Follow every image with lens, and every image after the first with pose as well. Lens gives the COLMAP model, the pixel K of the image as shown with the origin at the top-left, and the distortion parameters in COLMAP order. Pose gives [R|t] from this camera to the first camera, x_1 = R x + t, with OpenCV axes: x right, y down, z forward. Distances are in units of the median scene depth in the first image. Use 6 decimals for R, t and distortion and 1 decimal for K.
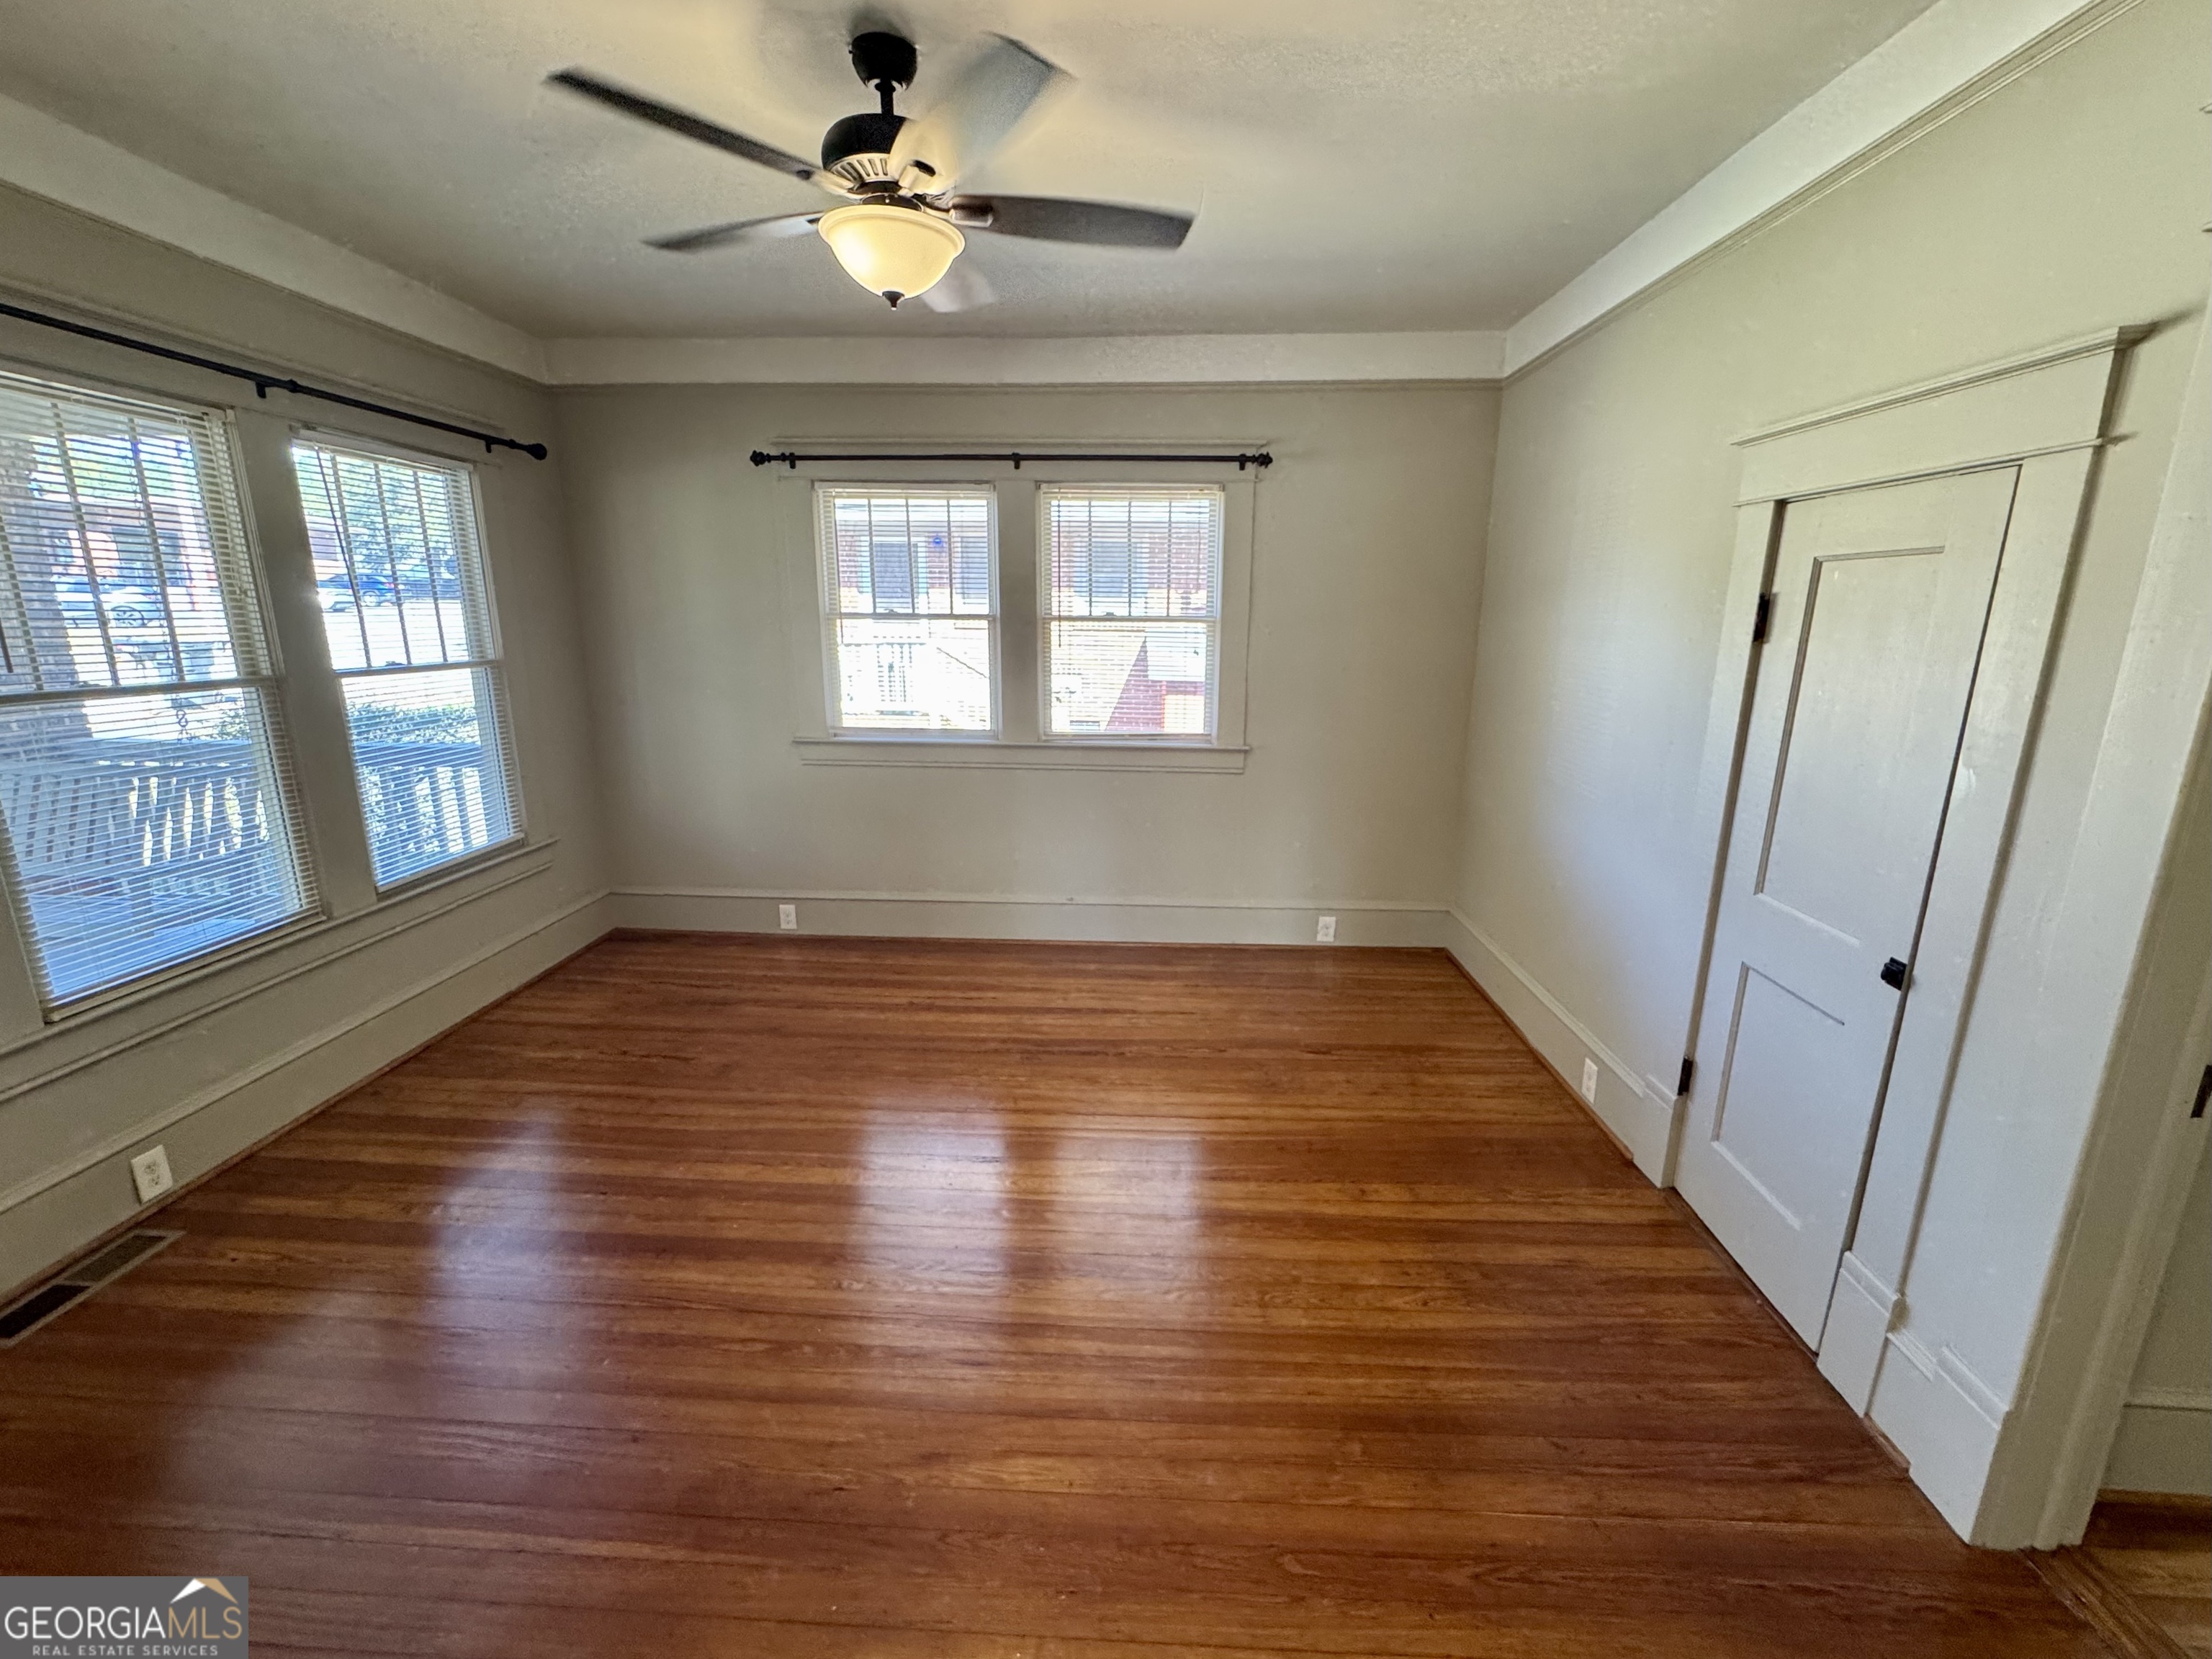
lens RADIAL K [[924.7, 0, 1106.0], [0, 924.7, 829.5], [0, 0, 1]] dist [-0.001797, -0.000128]
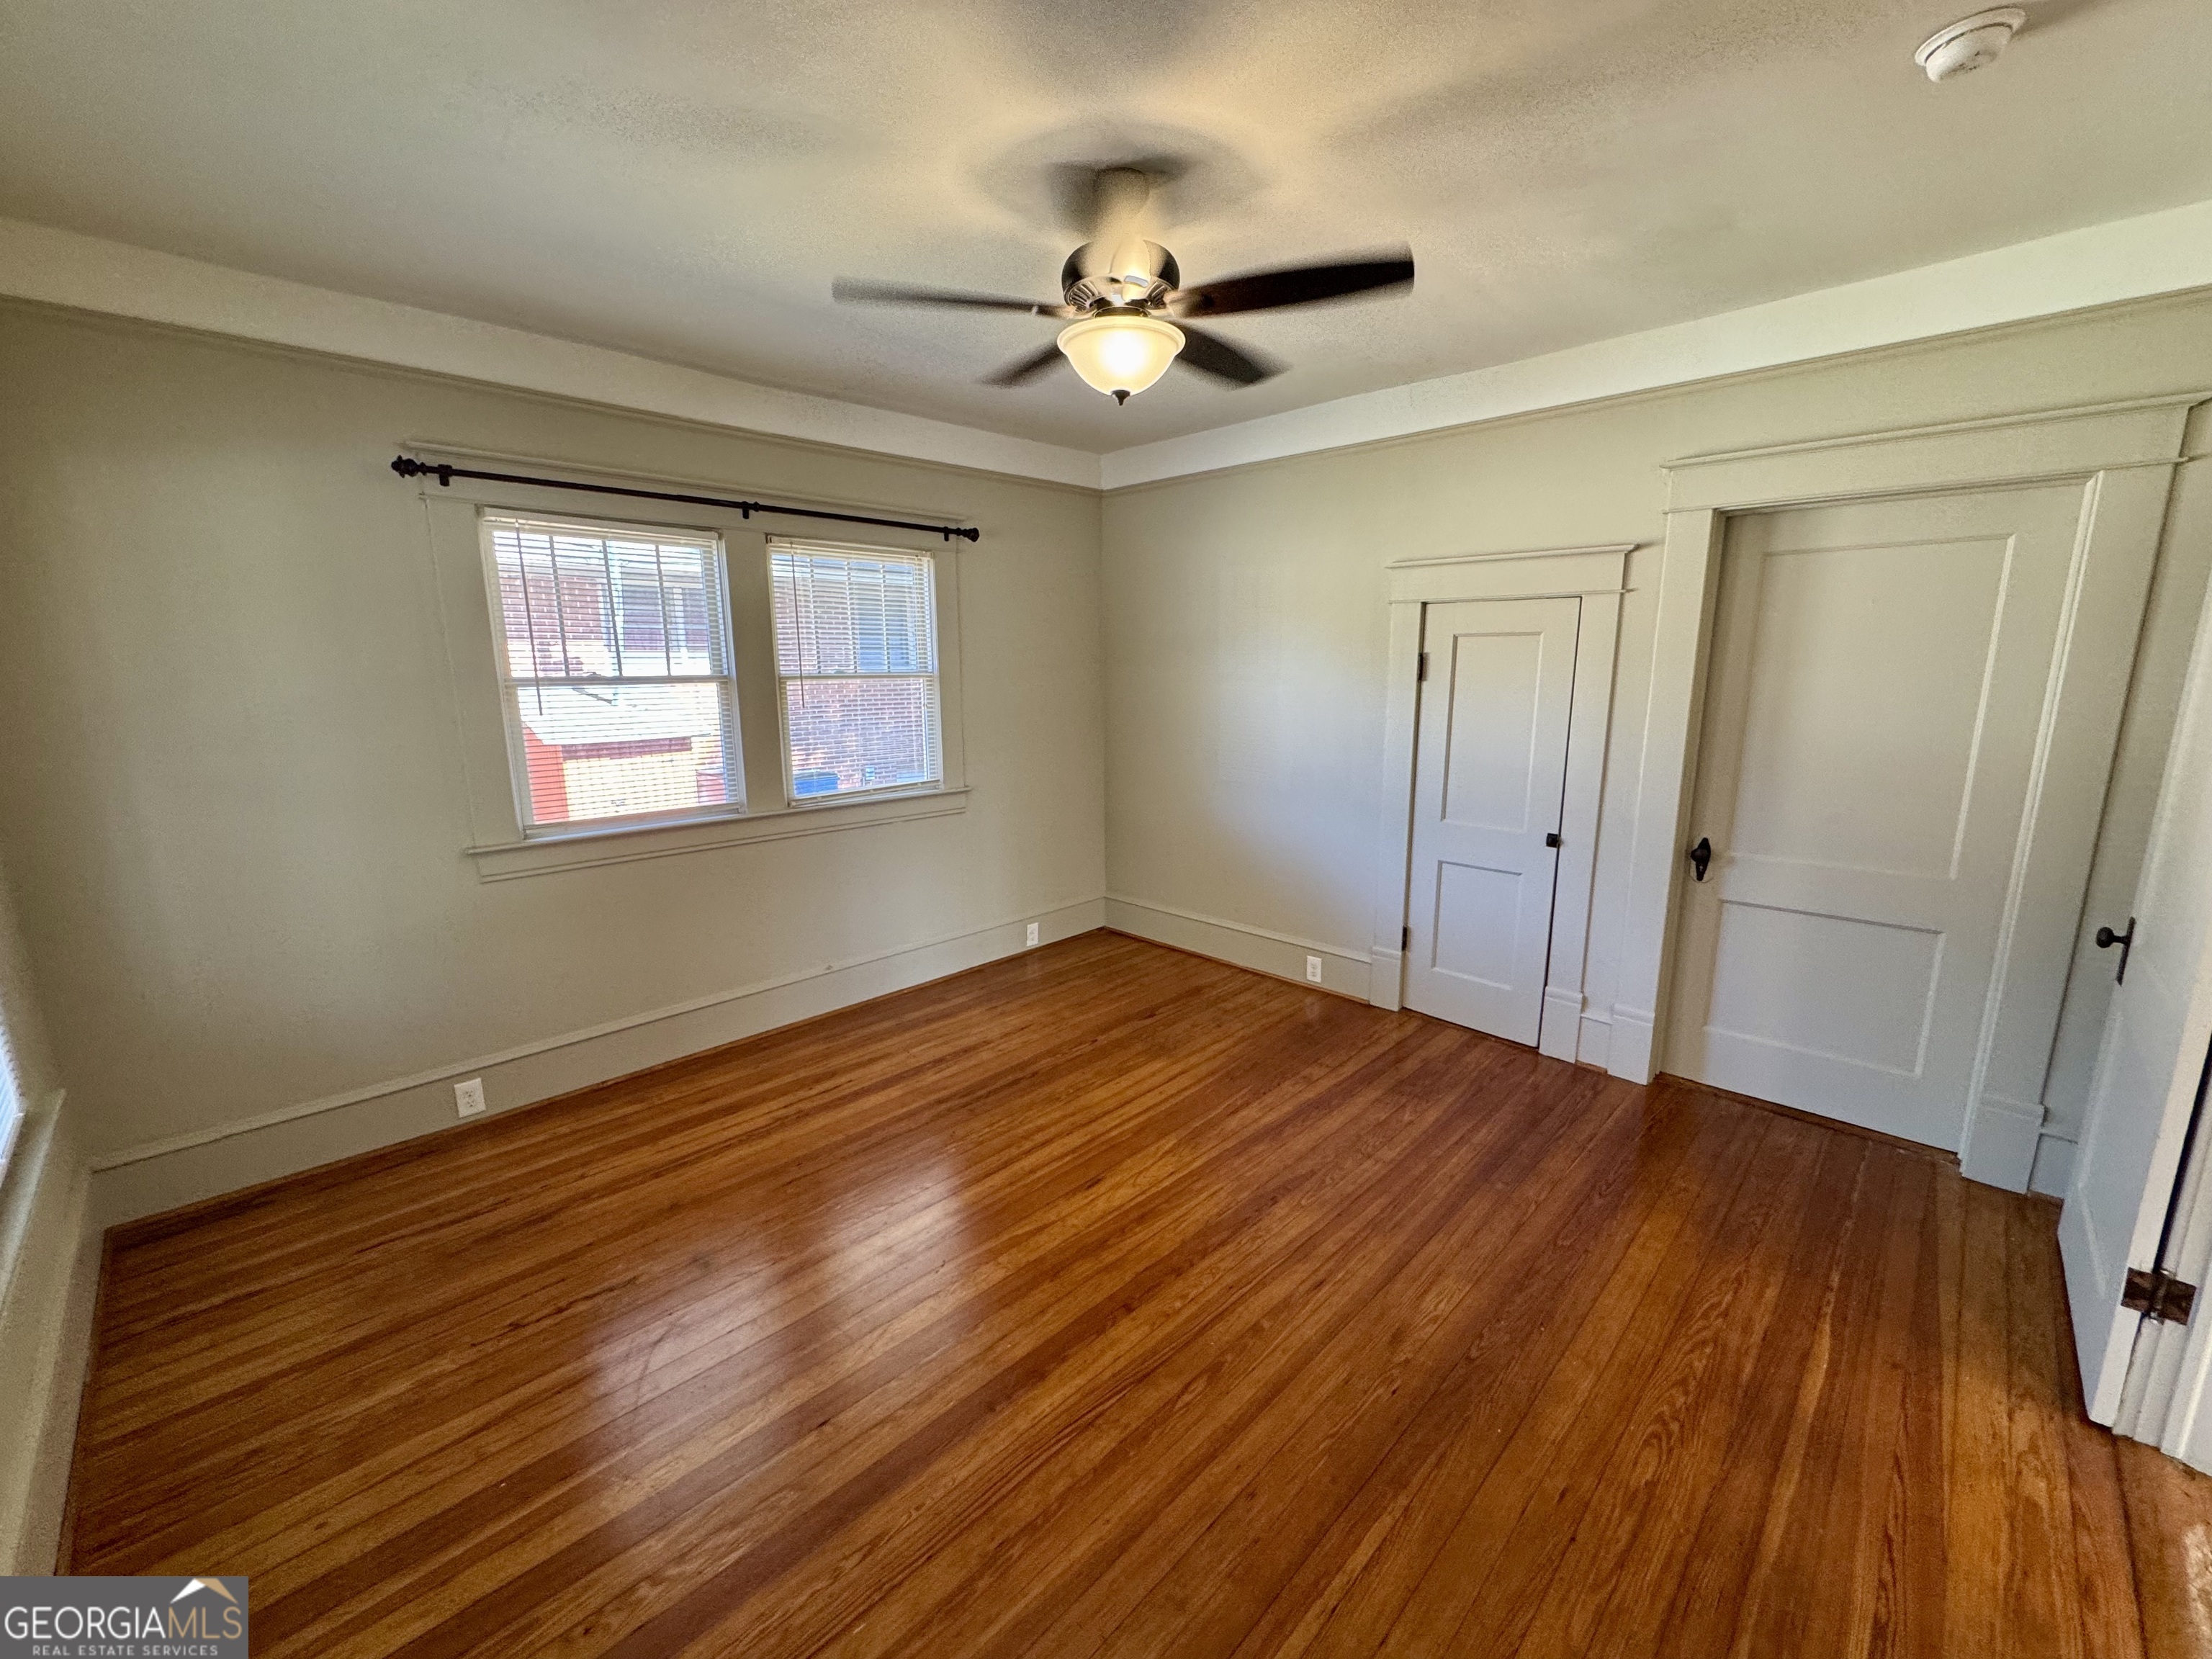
lens RADIAL K [[886.2, 0, 1101.9], [0, 886.2, 829.7], [0, 0, 1]] dist [-0.002460, 0.000465]
pose [[0.670202, -0.152019, 0.726443, -0.576560], [0.181237, 0.982688, 0.038436, -0.057092], [-0.719710, 0.105899, 0.686151, 0.180100]]
